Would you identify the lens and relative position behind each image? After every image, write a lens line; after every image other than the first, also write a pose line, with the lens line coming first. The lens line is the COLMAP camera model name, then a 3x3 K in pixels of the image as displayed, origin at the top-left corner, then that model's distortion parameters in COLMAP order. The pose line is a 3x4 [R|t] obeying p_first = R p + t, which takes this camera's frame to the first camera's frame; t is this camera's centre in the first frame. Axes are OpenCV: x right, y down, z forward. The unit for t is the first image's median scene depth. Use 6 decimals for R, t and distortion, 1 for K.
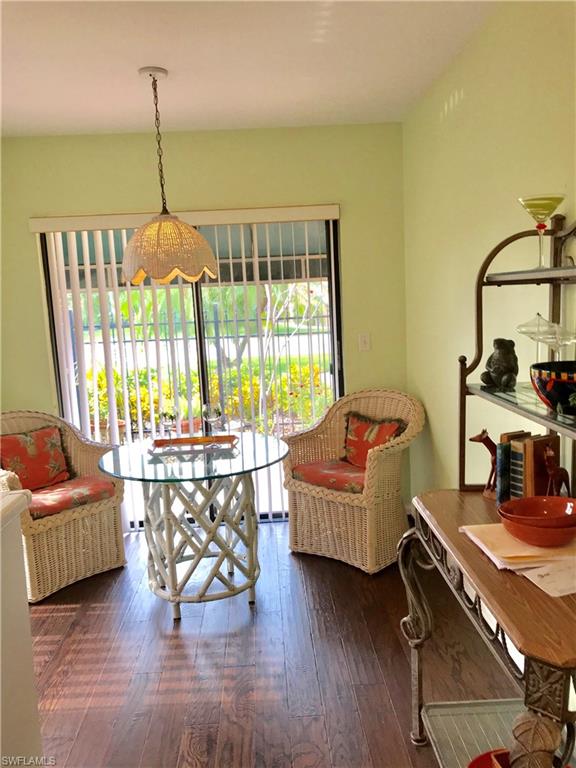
lens RADIAL K [[626.7, 0, 288.0], [0, 626.7, 384.0], [0, 0, 1]] dist [-0.005722, 0.001241]
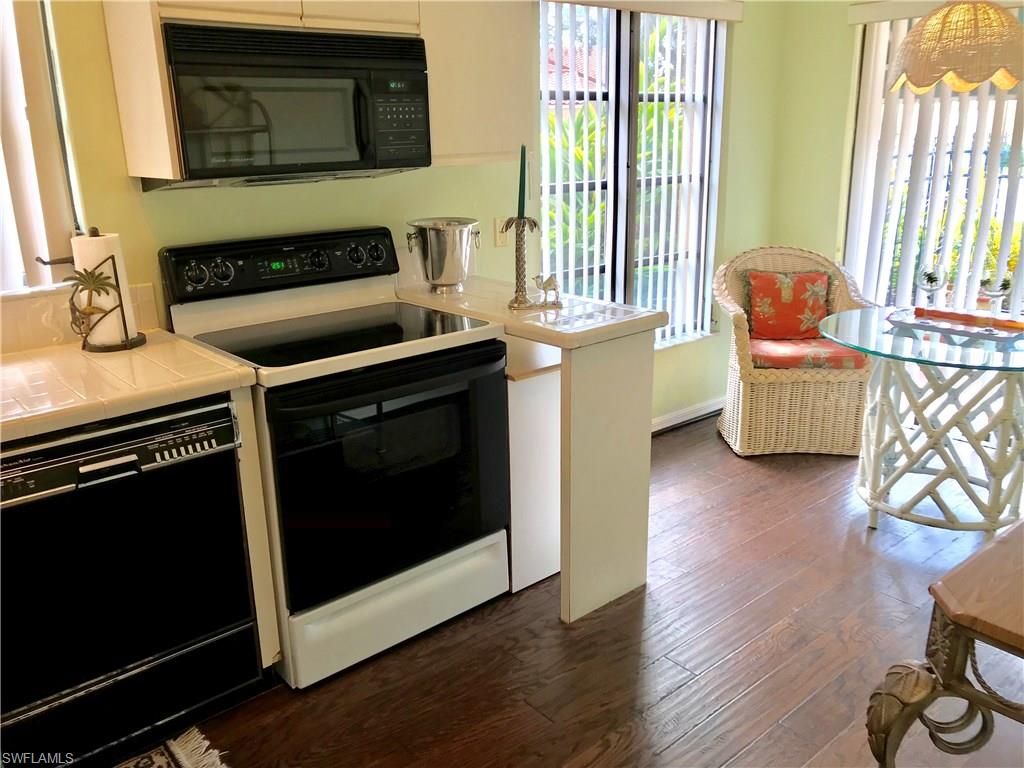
lens RADIAL K [[835.7, 0, 512.0], [0, 835.7, 384.0], [0, 0, 1]] dist [-0.005722, 0.001241]
pose [[0.609207, 0.258870, -0.749568, 0.268828], [-0.115818, 0.964127, 0.238840, -0.006277], [0.784508, -0.058689, 0.617335, -0.016496]]
